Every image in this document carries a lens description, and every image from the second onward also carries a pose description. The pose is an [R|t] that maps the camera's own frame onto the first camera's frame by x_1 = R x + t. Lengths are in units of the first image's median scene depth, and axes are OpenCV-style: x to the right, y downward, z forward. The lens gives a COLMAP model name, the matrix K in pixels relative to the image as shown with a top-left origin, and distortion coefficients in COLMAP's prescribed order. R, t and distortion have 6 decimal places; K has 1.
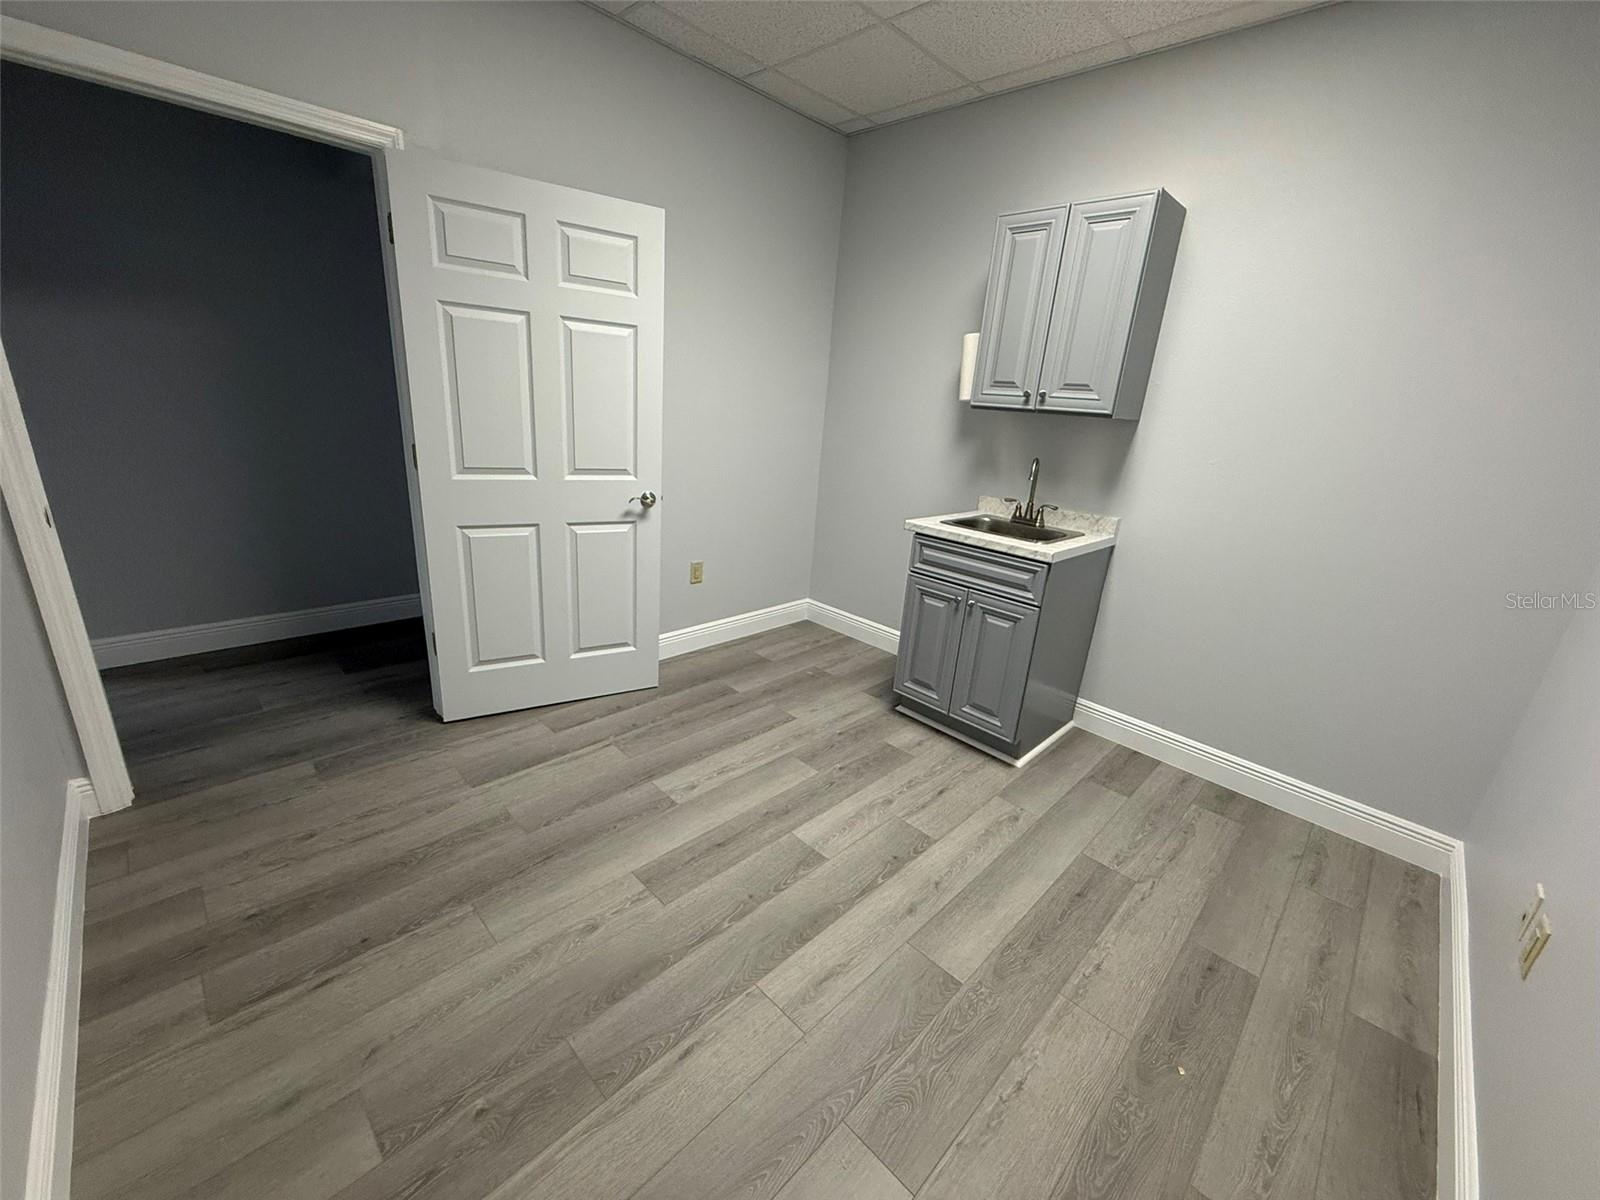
lens RADIAL K [[638.2, 0, 796.8], [0, 638.2, 599.8], [0, 0, 1]] dist [0.000548, -0.000078]
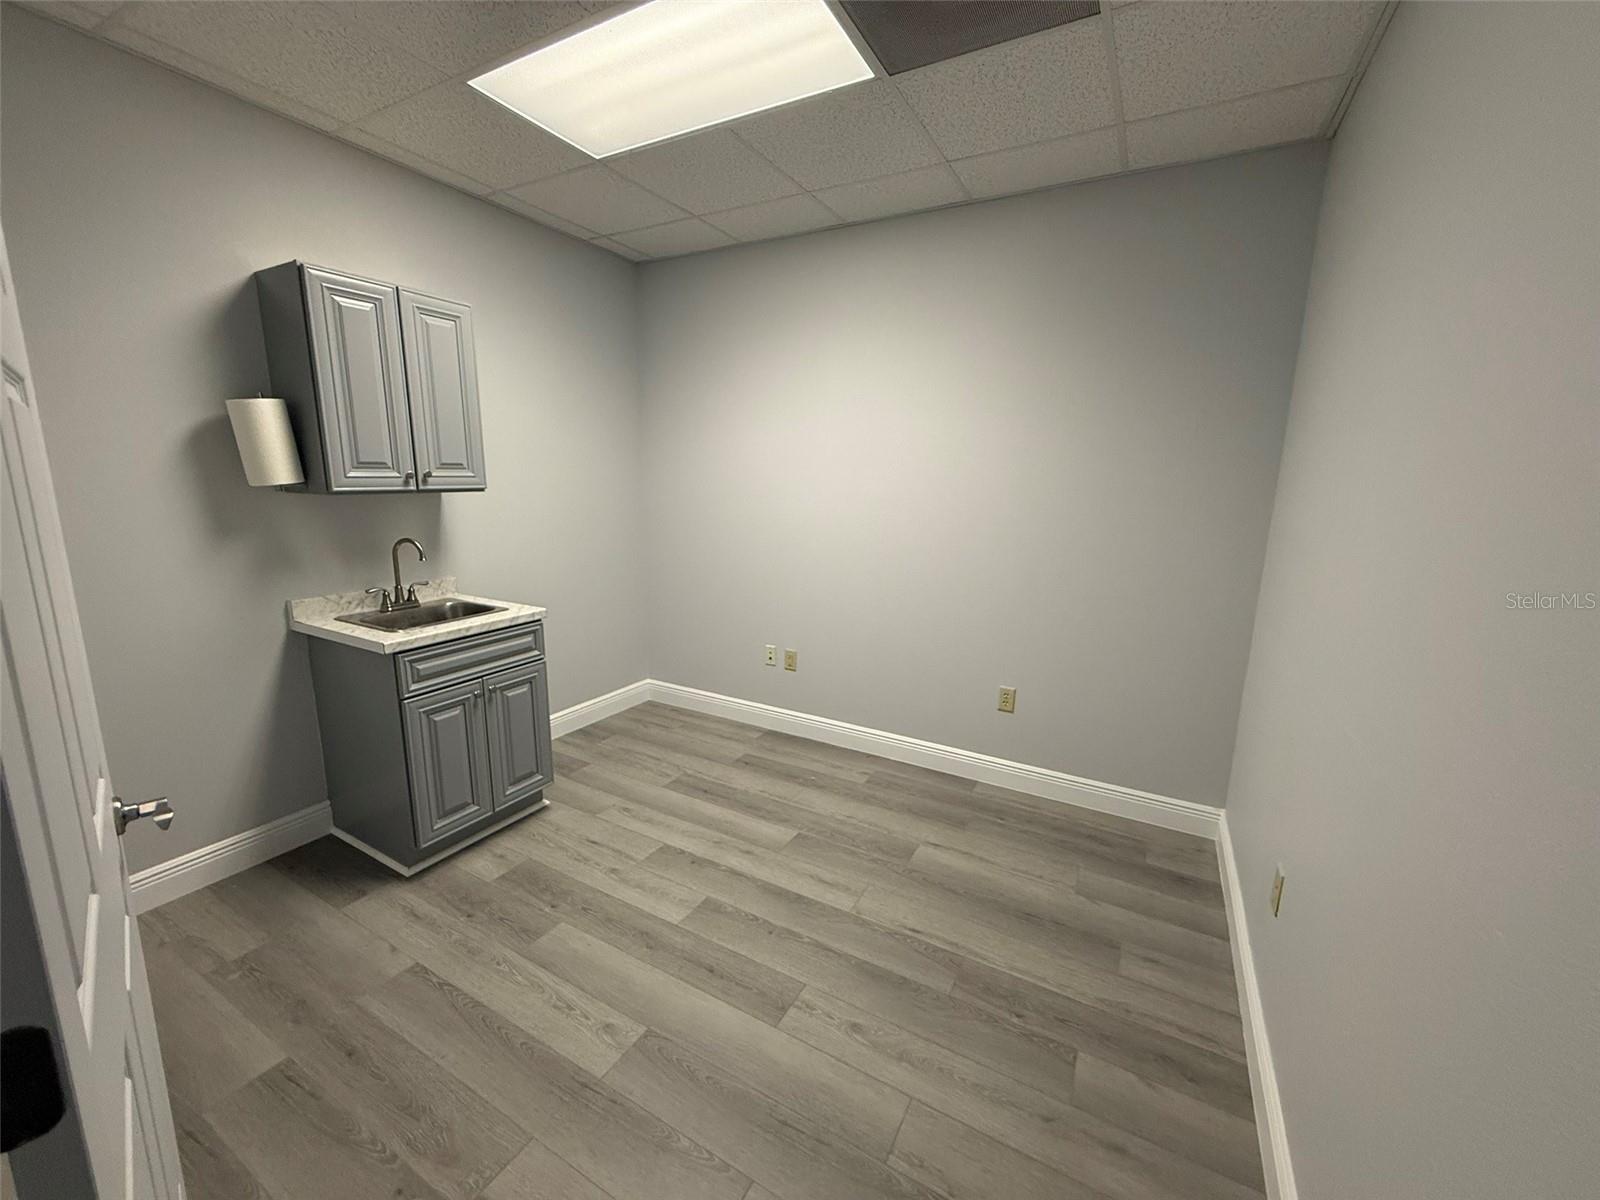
lens RADIAL K [[638.2, 0, 796.8], [0, 638.2, 599.8], [0, 0, 1]] dist [0.000548, -0.000078]
pose [[-0.261911, -0.265518, 0.927849, -0.877279], [0.261036, 0.906084, 0.332974, -0.393940], [-0.929119, 0.329412, -0.168004, 0.846780]]
